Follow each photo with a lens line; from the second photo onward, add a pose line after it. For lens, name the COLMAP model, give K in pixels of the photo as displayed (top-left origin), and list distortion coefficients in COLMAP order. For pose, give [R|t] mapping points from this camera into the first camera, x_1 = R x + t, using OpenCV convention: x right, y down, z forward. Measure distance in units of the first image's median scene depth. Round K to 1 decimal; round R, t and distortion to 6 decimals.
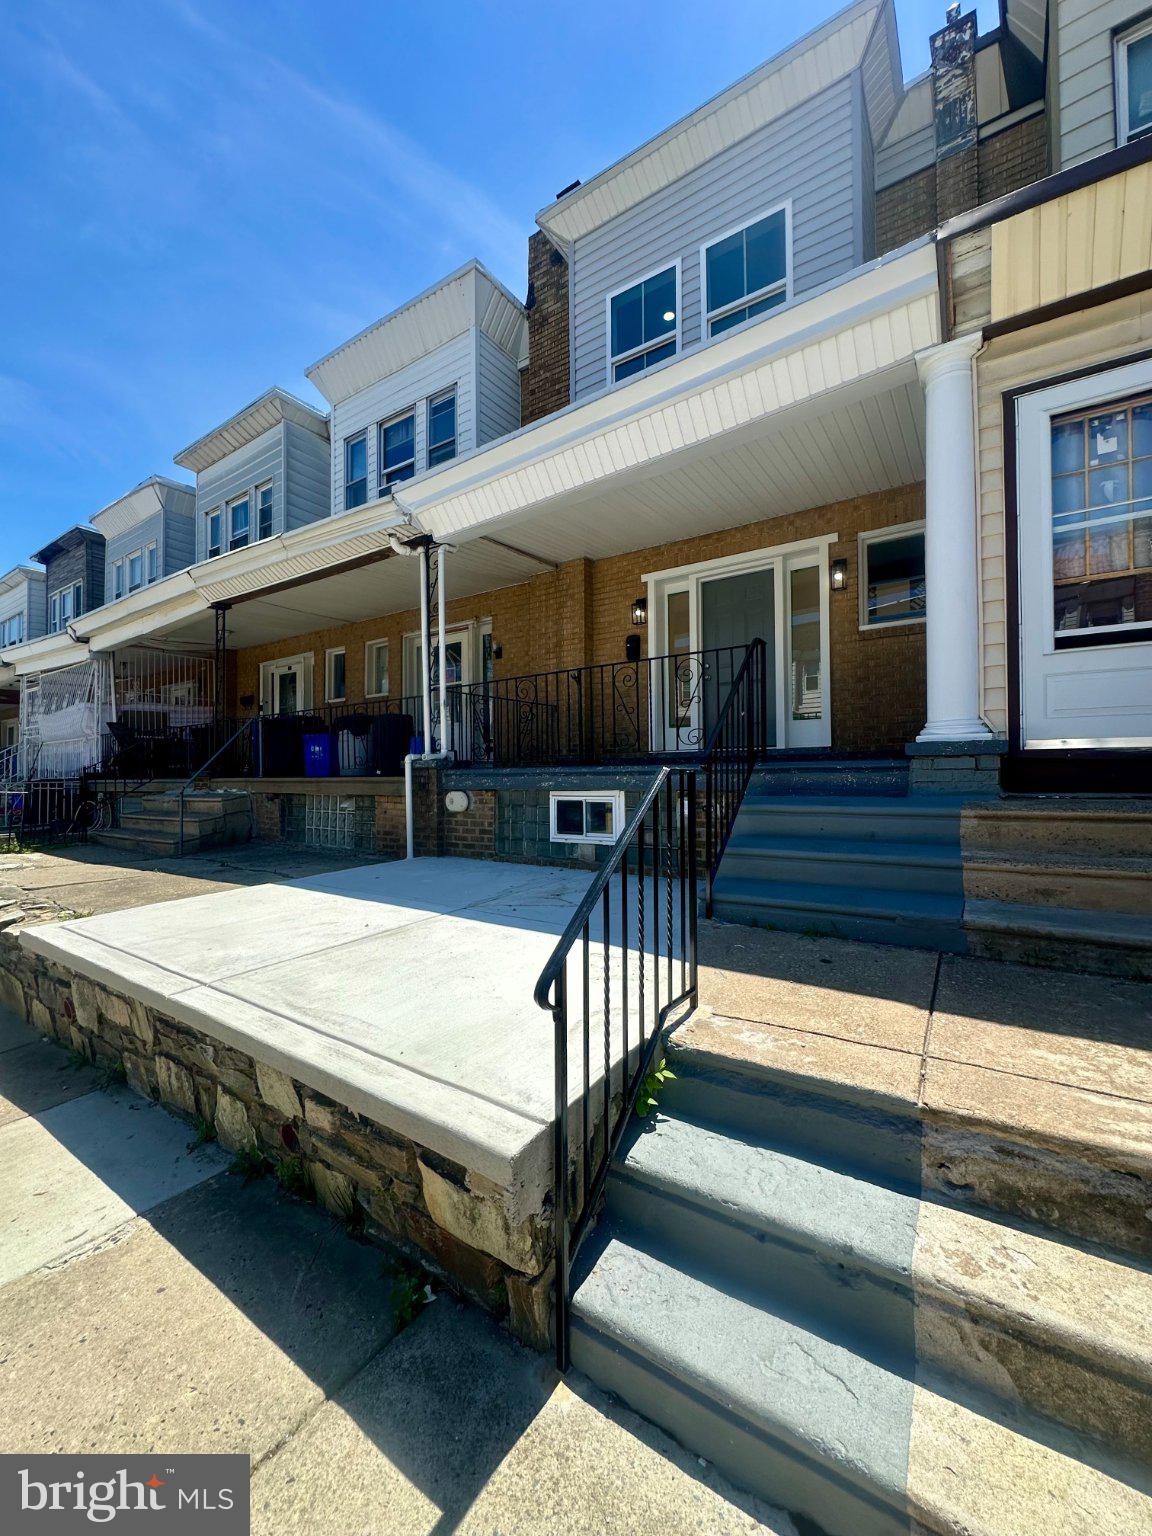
lens RADIAL K [[612.4, 0, 574.8], [0, 612.4, 770.1], [0, 0, 1]] dist [-0.004102, 0.000666]
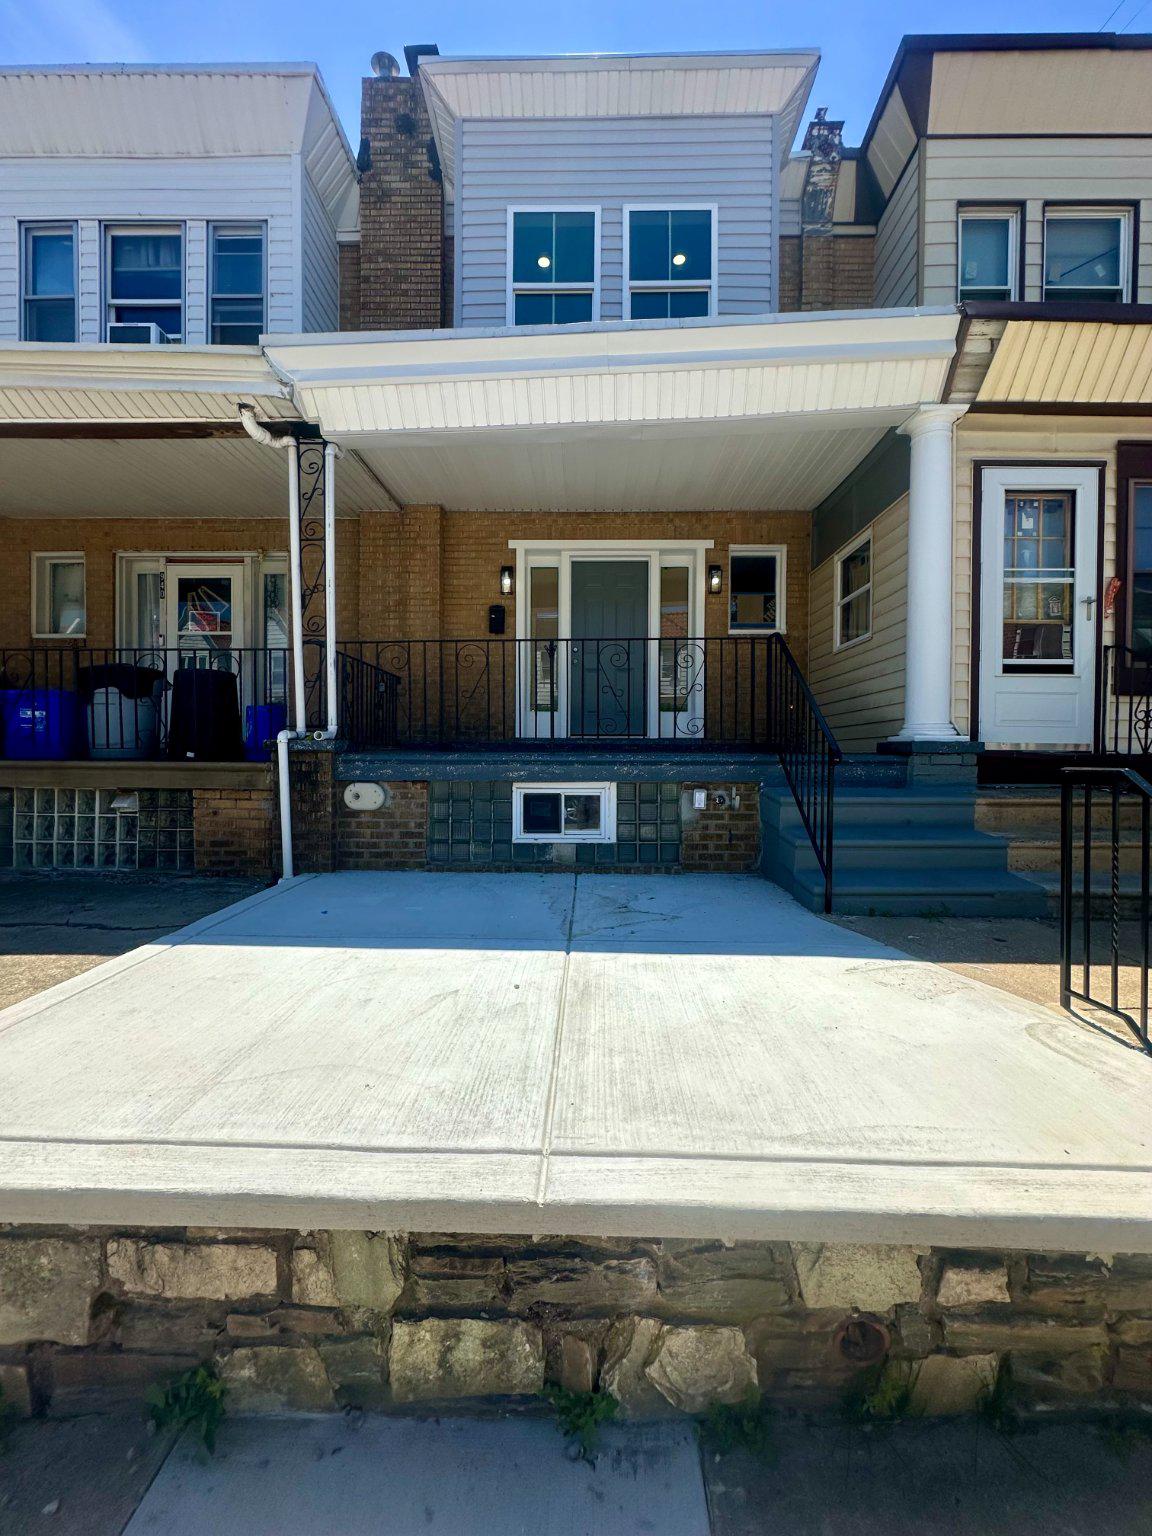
lens RADIAL K [[612.4, 0, 578.4], [0, 612.4, 769.6], [0, 0, 1]] dist [-0.004102, 0.000666]
pose [[0.835387, 0.003191, 0.549653, -0.396720], [-0.018371, 0.999587, 0.022118, -0.003004], [-0.549356, -0.028575, 0.835100, 0.239359]]
